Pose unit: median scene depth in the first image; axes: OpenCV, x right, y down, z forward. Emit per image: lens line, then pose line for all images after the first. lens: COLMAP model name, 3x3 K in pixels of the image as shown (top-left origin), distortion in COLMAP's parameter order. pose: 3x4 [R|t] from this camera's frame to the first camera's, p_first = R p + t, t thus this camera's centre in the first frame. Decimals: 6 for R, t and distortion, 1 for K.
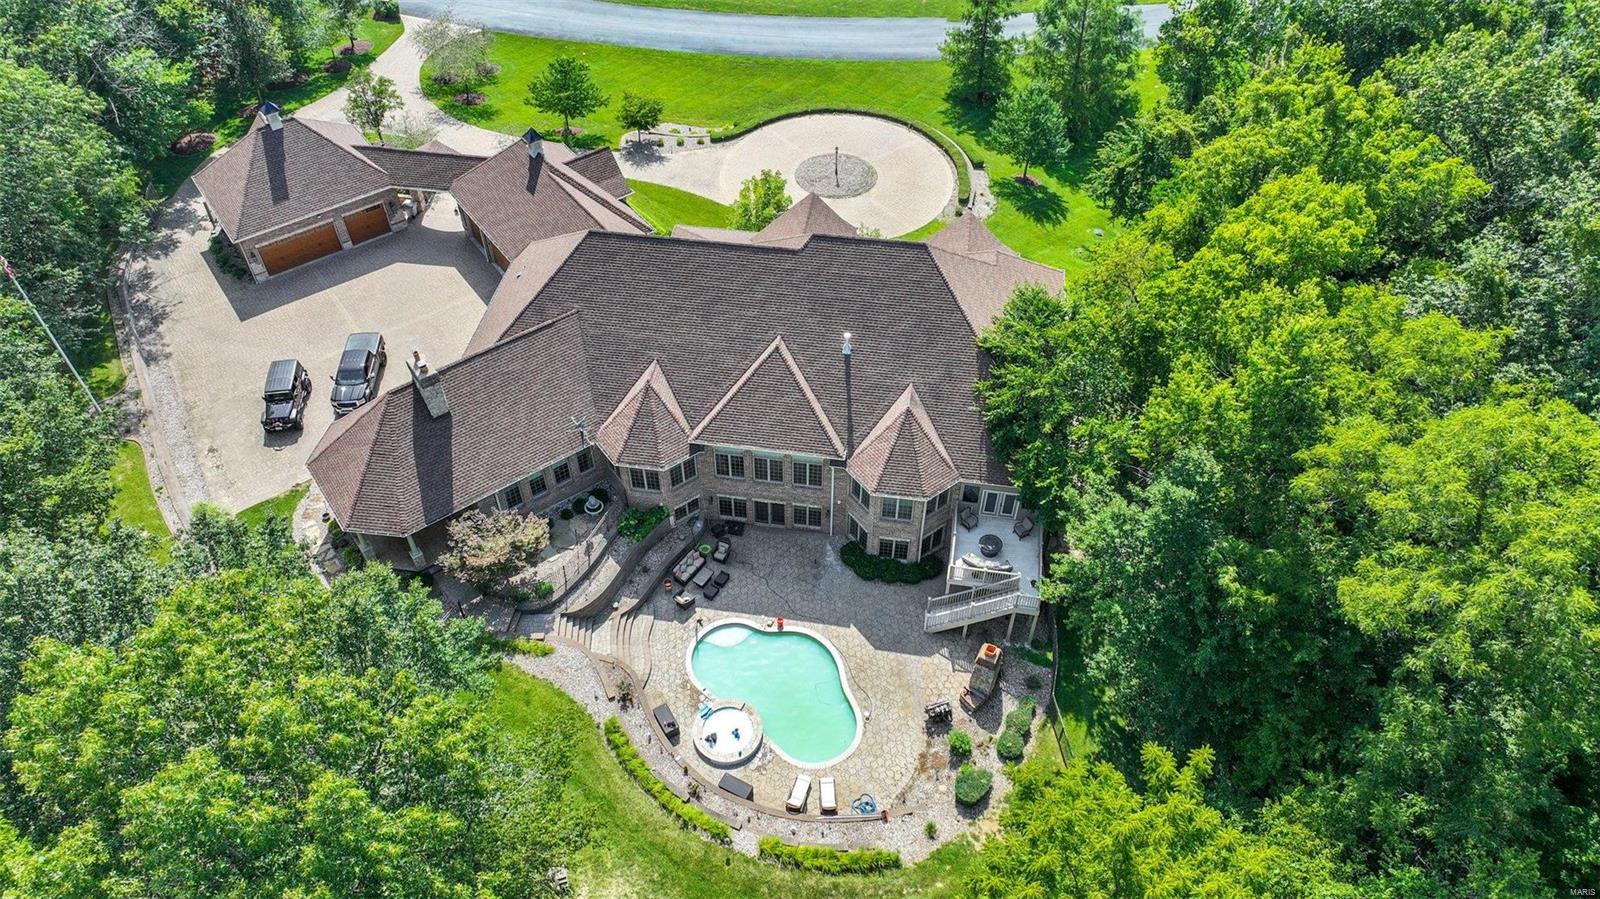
lens RADIAL K [[1105.6, 0, 800.0], [0, 1105.6, 449.5], [0, 0, 1]] dist [-0.000660, -0.000142]
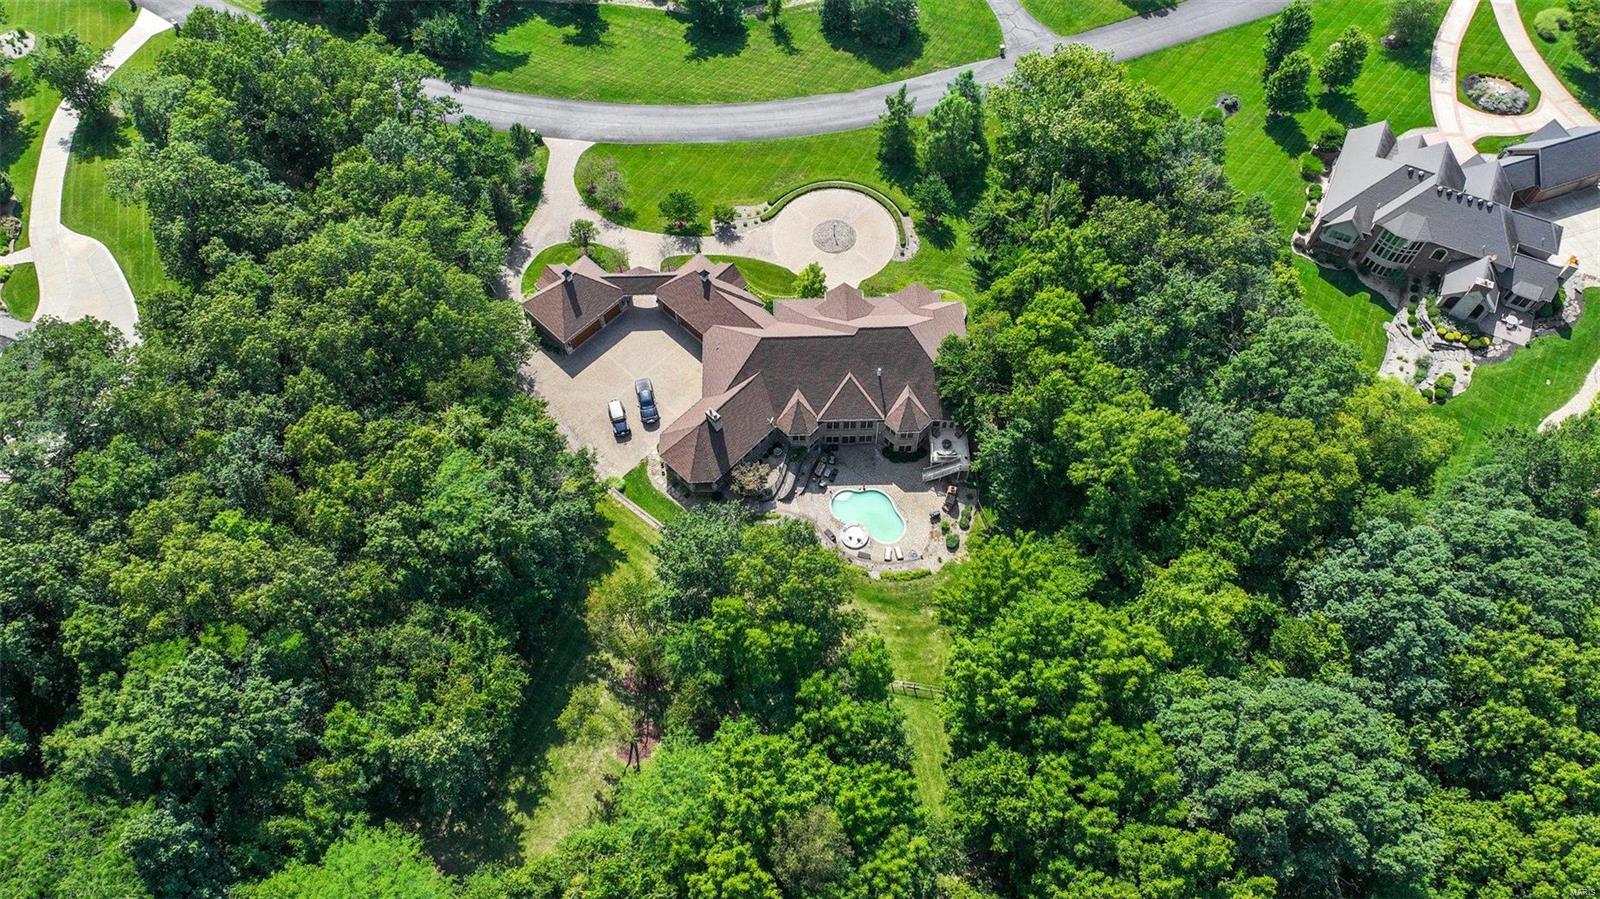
lens RADIAL K [[1081.0, 0, 787.8], [0, 1081.0, 453.1], [0, 0, 1]] dist [0.006929, 0.001892]
pose [[0.985530, -0.155807, 0.066745, -0.331276], [0.135812, 0.961462, 0.239052, -0.507244], [-0.101419, -0.226528, 0.968710, -1.262000]]
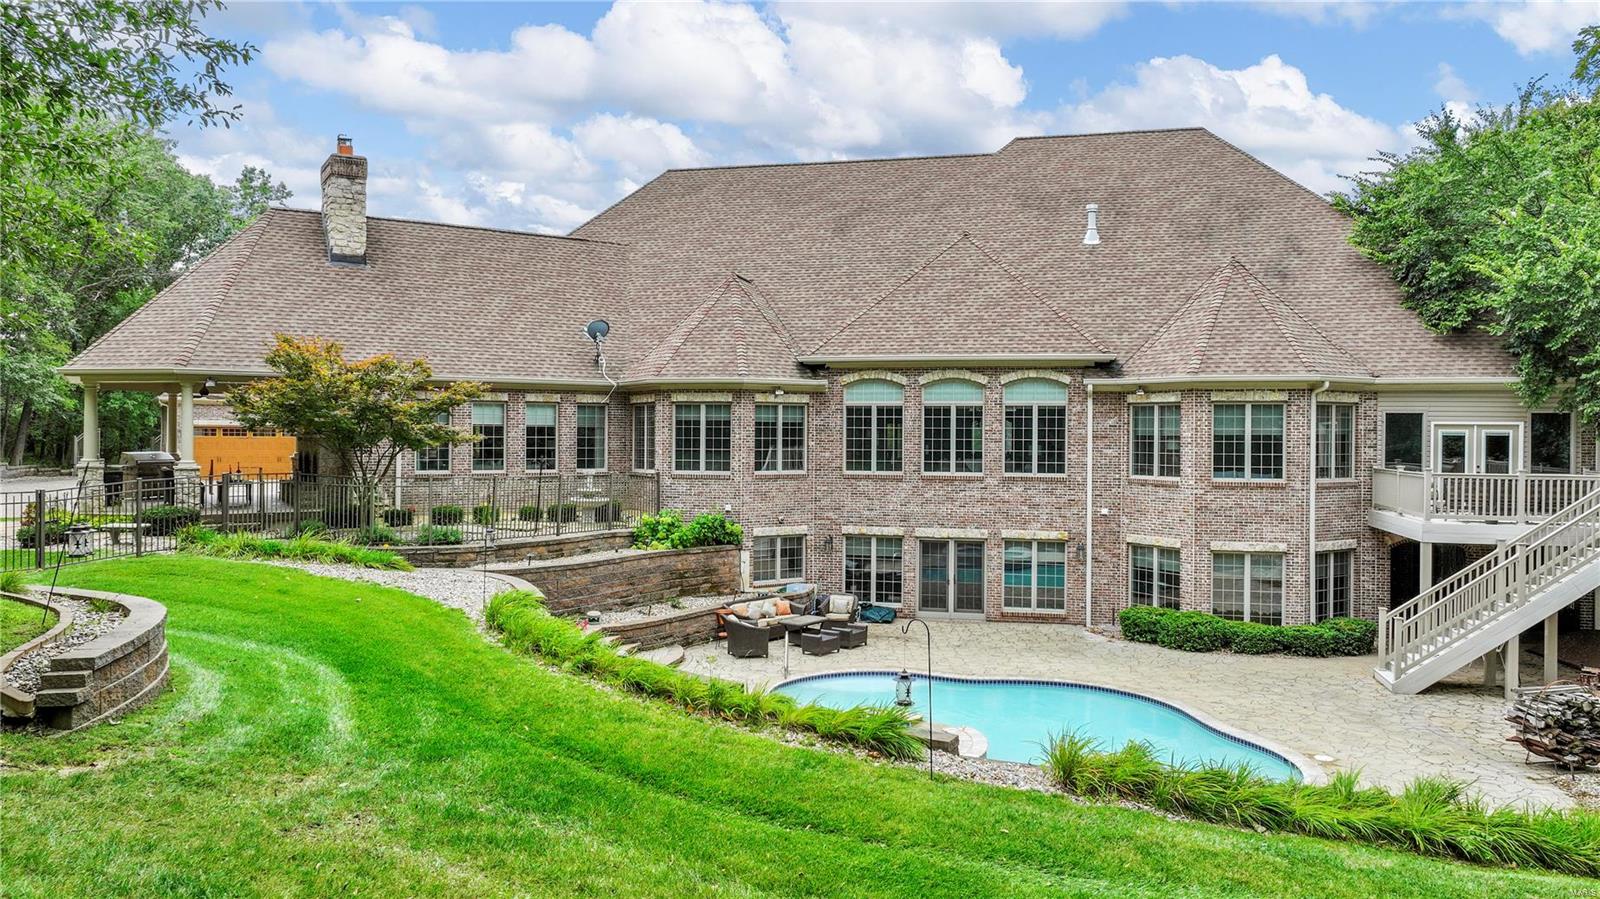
lens RADIAL K [[1070.0, 0, 786.9], [0, 1070.0, 488.6], [0, 0, 1]] dist [0.006323, 0.002936]
pose [[0.994121, 0.000766, -0.108270, -0.052018], [-0.080171, 0.677297, -0.731329, 0.402611], [0.072770, 0.735710, 0.673376, 0.713092]]
